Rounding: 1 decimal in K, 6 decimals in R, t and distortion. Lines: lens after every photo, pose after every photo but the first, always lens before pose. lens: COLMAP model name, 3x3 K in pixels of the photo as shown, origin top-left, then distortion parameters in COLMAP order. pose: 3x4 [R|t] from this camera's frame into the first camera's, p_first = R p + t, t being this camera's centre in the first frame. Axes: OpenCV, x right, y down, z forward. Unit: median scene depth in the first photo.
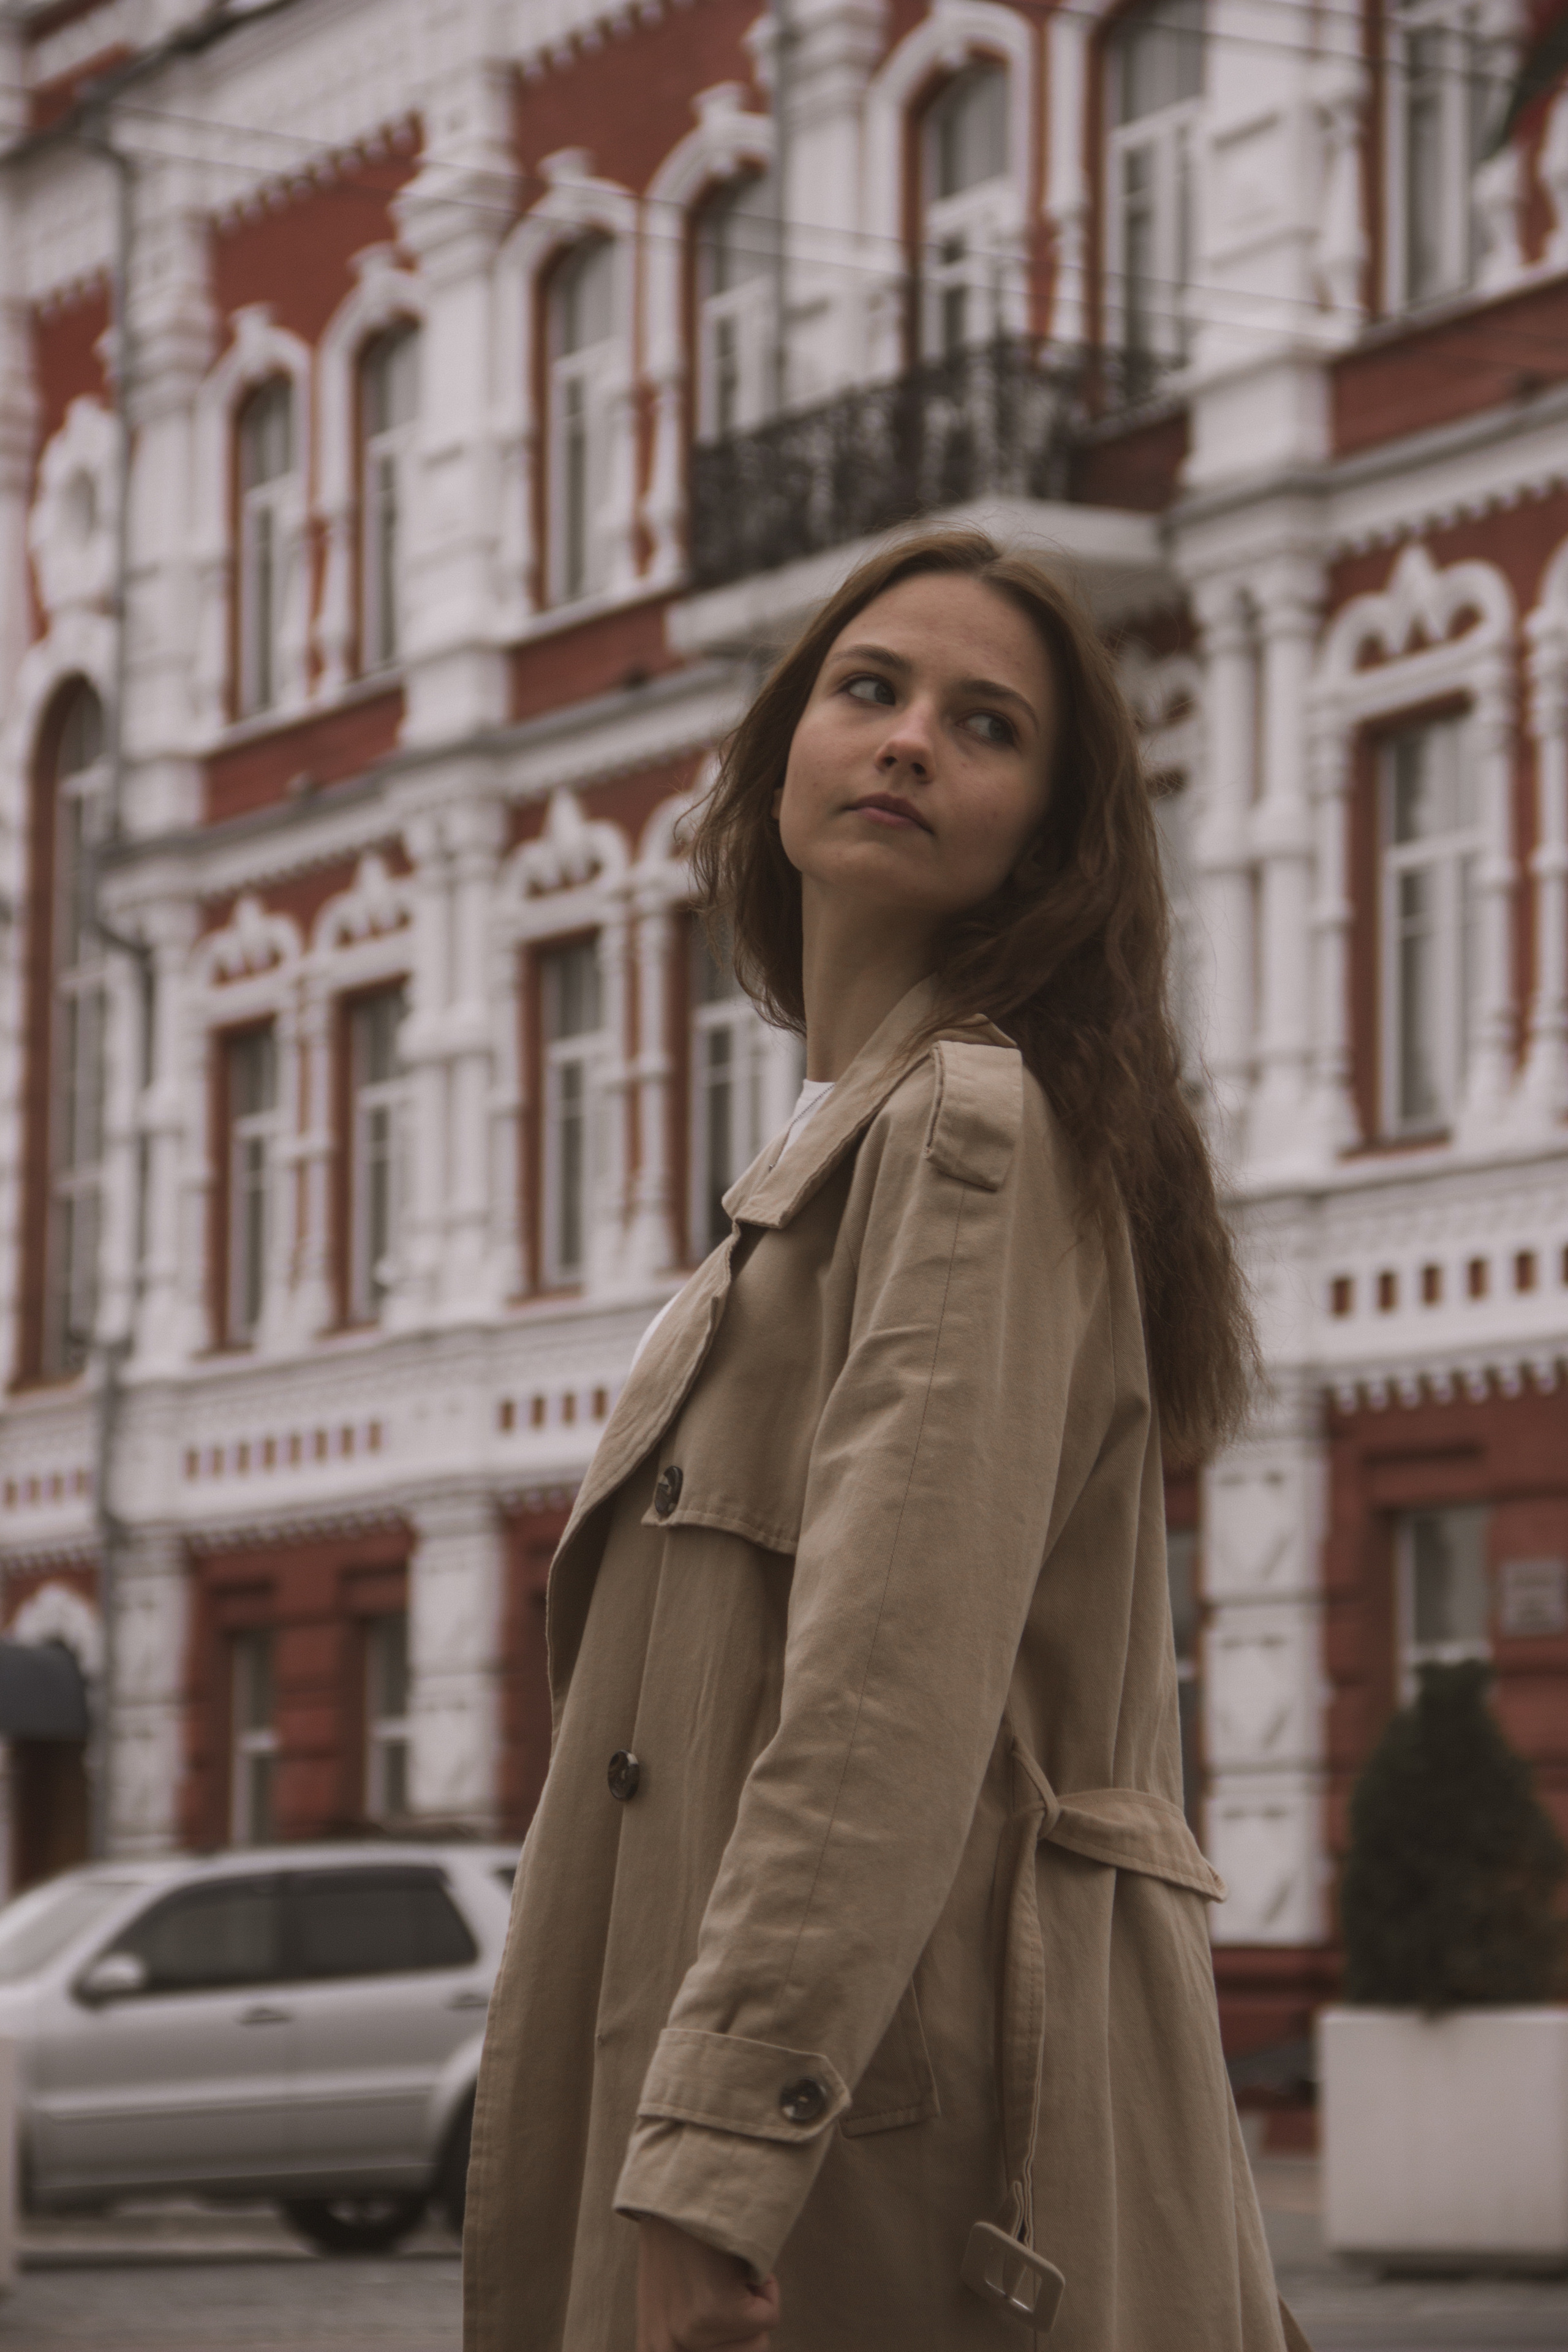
lens RADIAL K [[7204.7, 0, 768.9], [0, 7204.7, 1172.4], [0, 0, 1]] dist [0.648195, 0.000000]
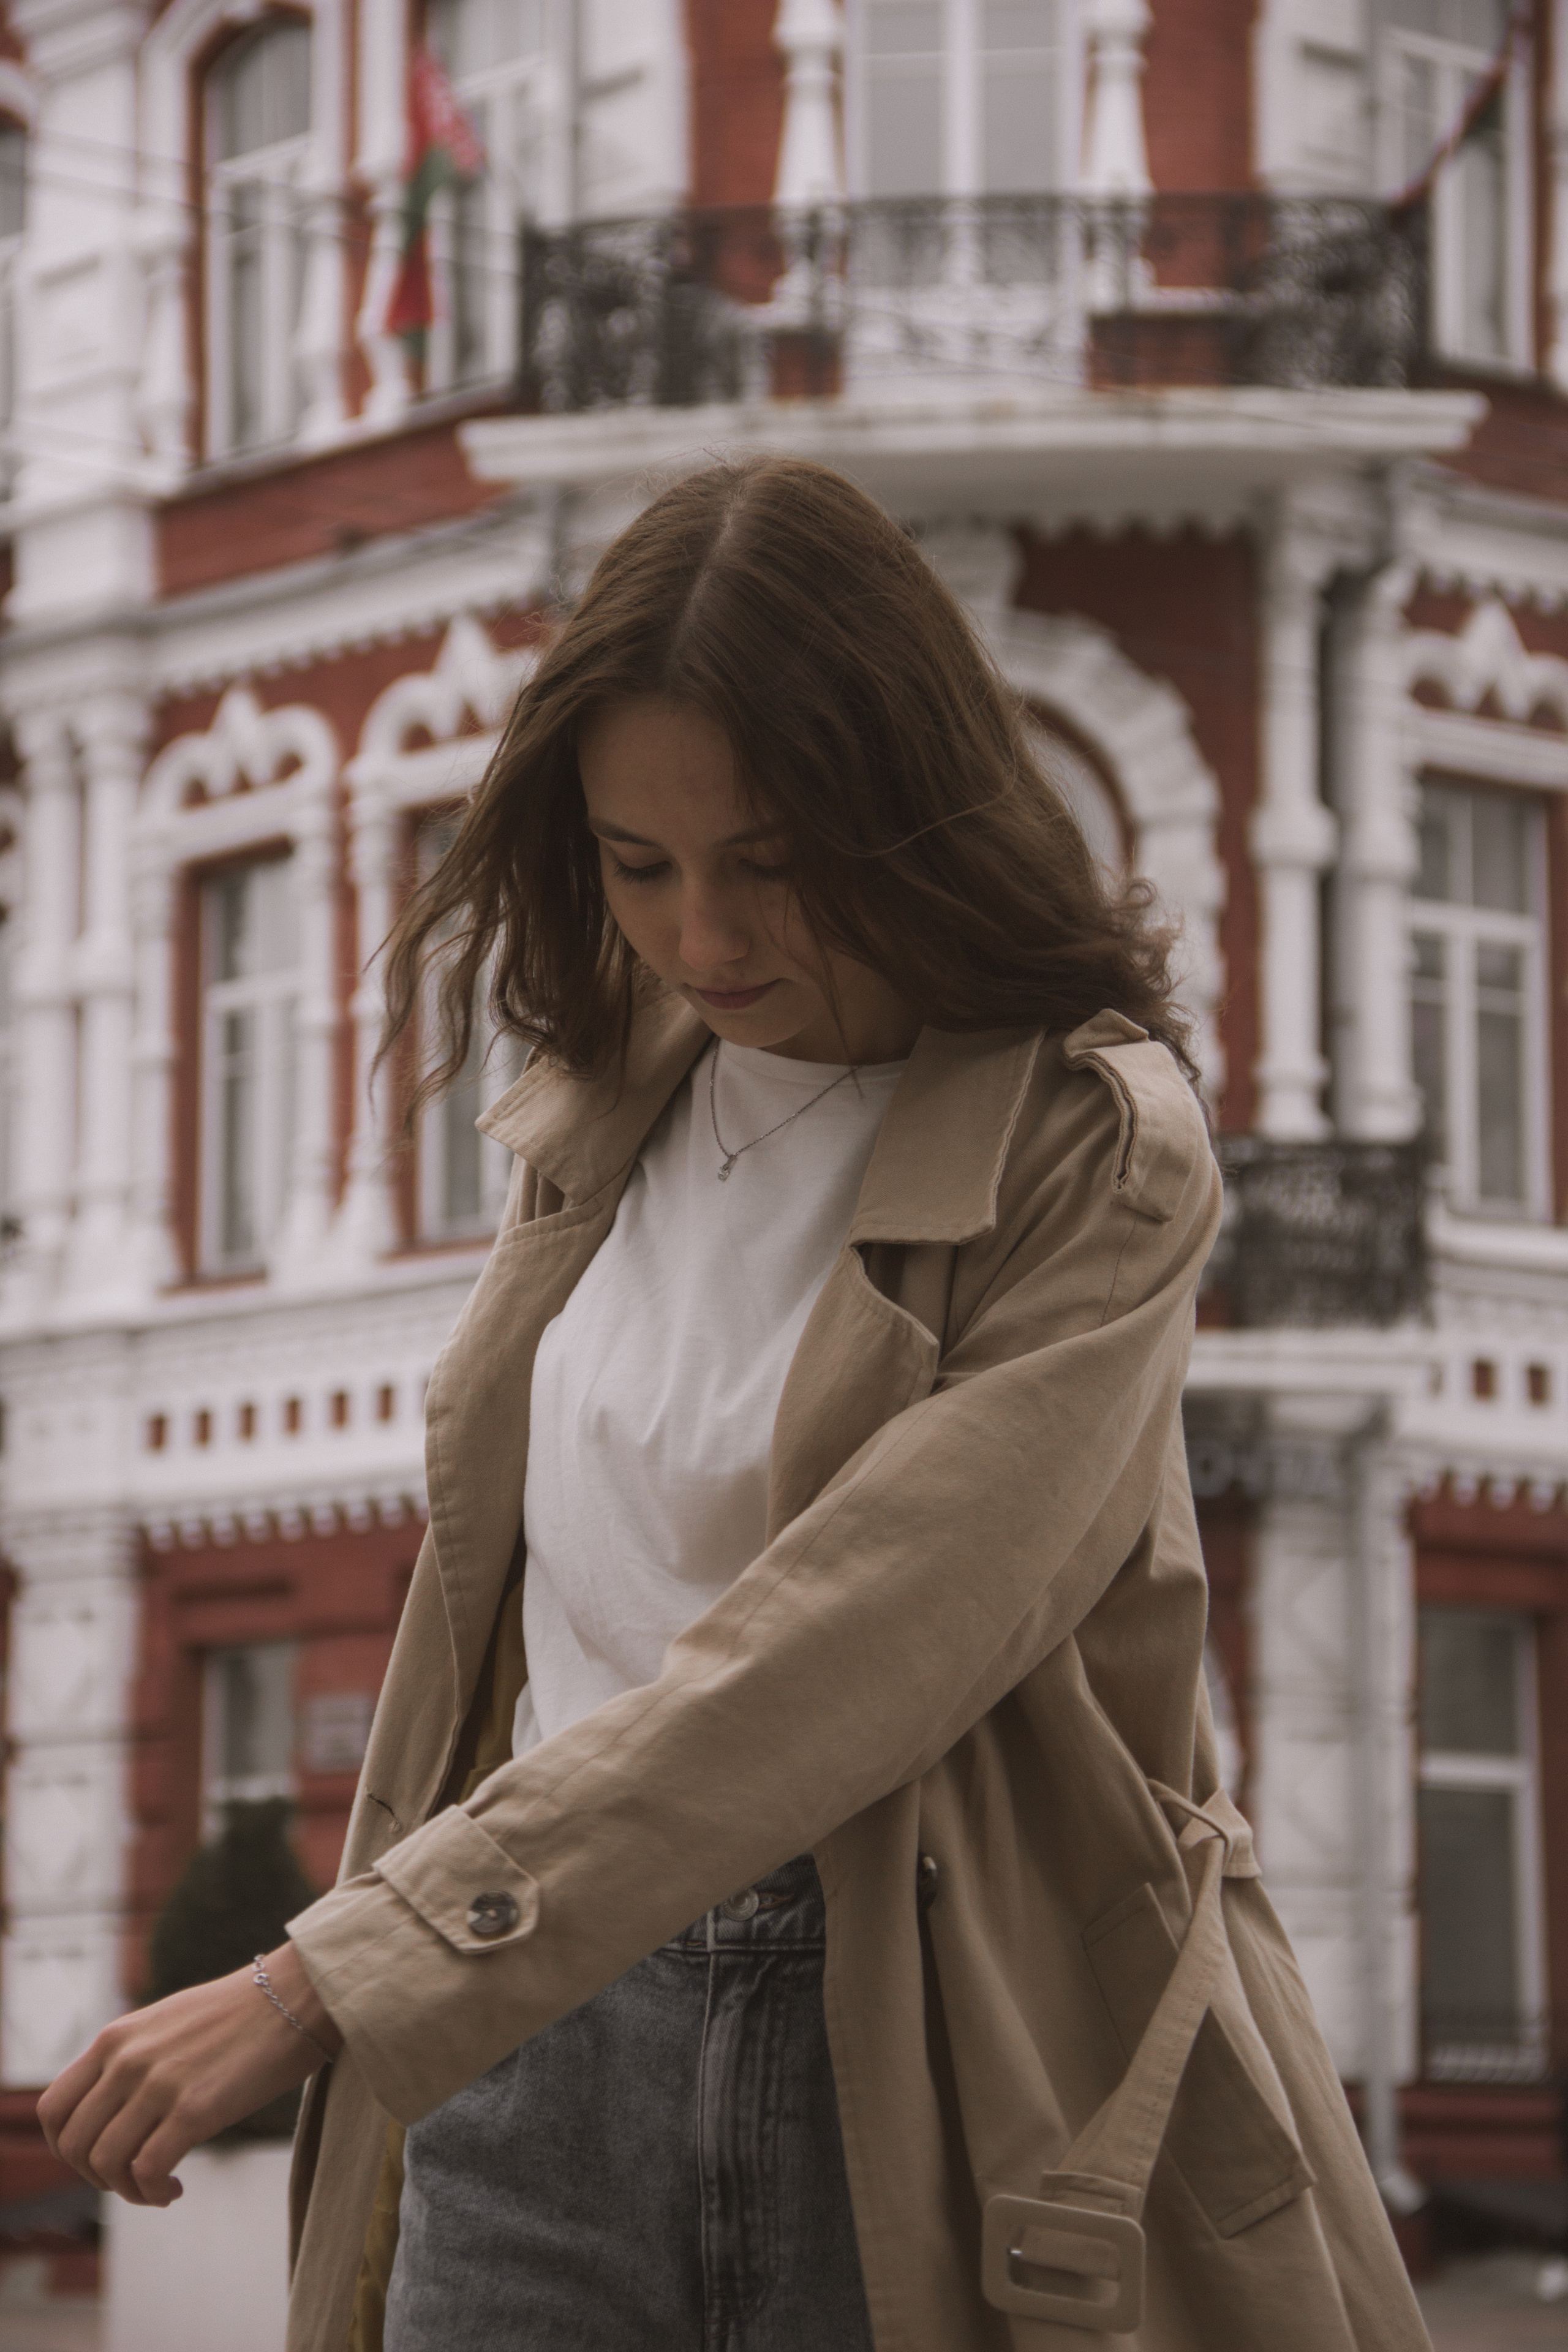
lens RADIAL K [[7204.7, 0, 811.7], [0, 7204.7, 1091.4], [0, 0, 1]] dist [0.648195, 0.000000]
pose [[0.984618, 0.021140, 0.173435, -0.105677], [-0.015522, 0.999312, -0.033688, 0.021352], [-0.174028, 0.030478, 0.984269, 0.170274]]
